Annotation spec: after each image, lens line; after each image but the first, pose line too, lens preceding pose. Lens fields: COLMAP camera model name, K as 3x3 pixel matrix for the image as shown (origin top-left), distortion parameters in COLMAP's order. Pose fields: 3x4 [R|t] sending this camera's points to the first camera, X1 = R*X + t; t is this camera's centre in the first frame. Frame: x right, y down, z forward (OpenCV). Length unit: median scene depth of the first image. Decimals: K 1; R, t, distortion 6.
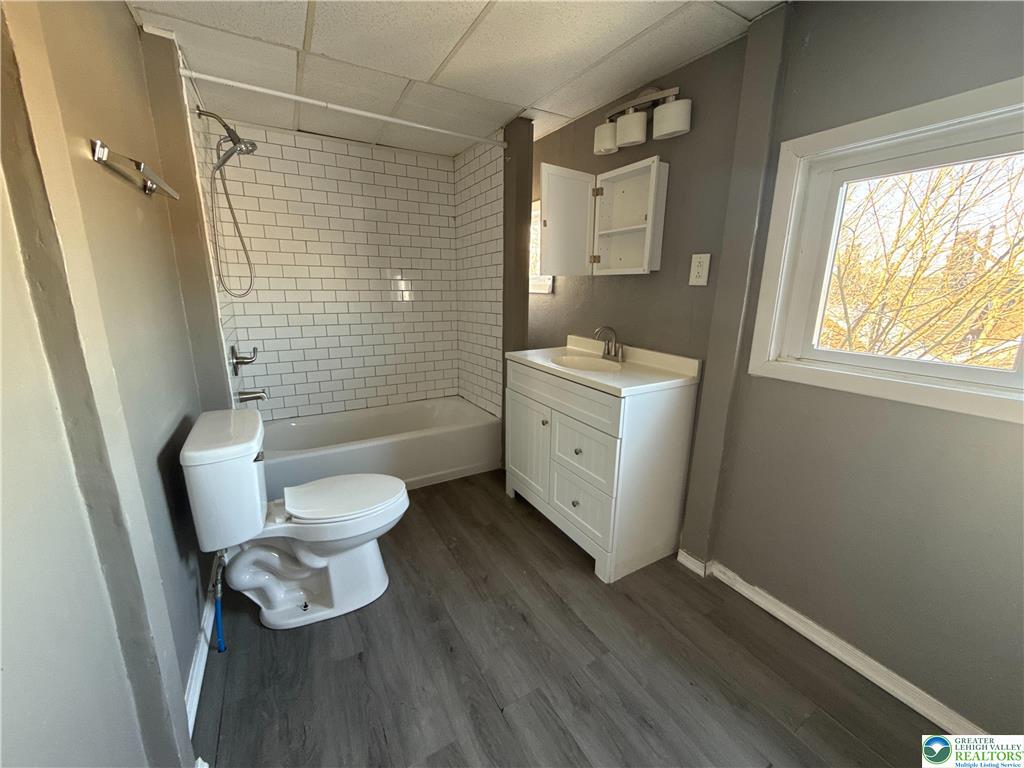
lens RADIAL K [[404.8, 0, 513.3], [0, 404.8, 383.5], [0, 0, 1]] dist [-0.000124, -0.000315]
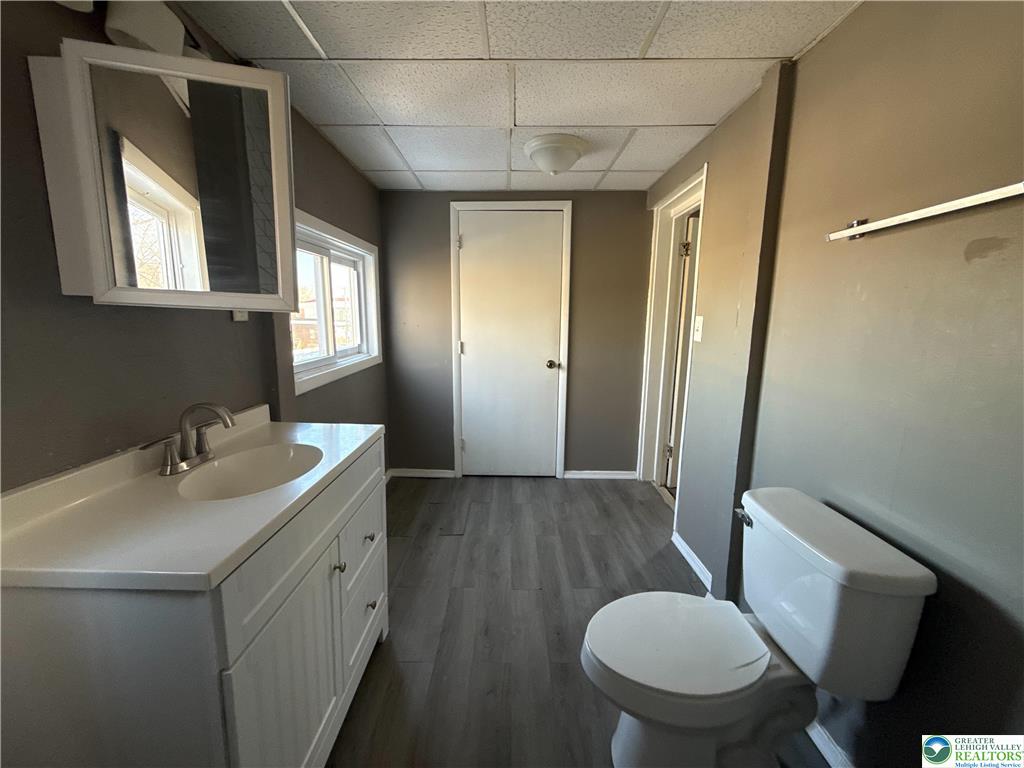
lens RADIAL K [[404.8, 0, 513.3], [0, 404.8, 383.5], [0, 0, 1]] dist [-0.000124, -0.000315]
pose [[-0.866208, -0.100051, 0.489564, -0.594778], [0.106310, 0.920419, 0.376202, -0.505186], [-0.488243, 0.377915, -0.786638, 1.885721]]
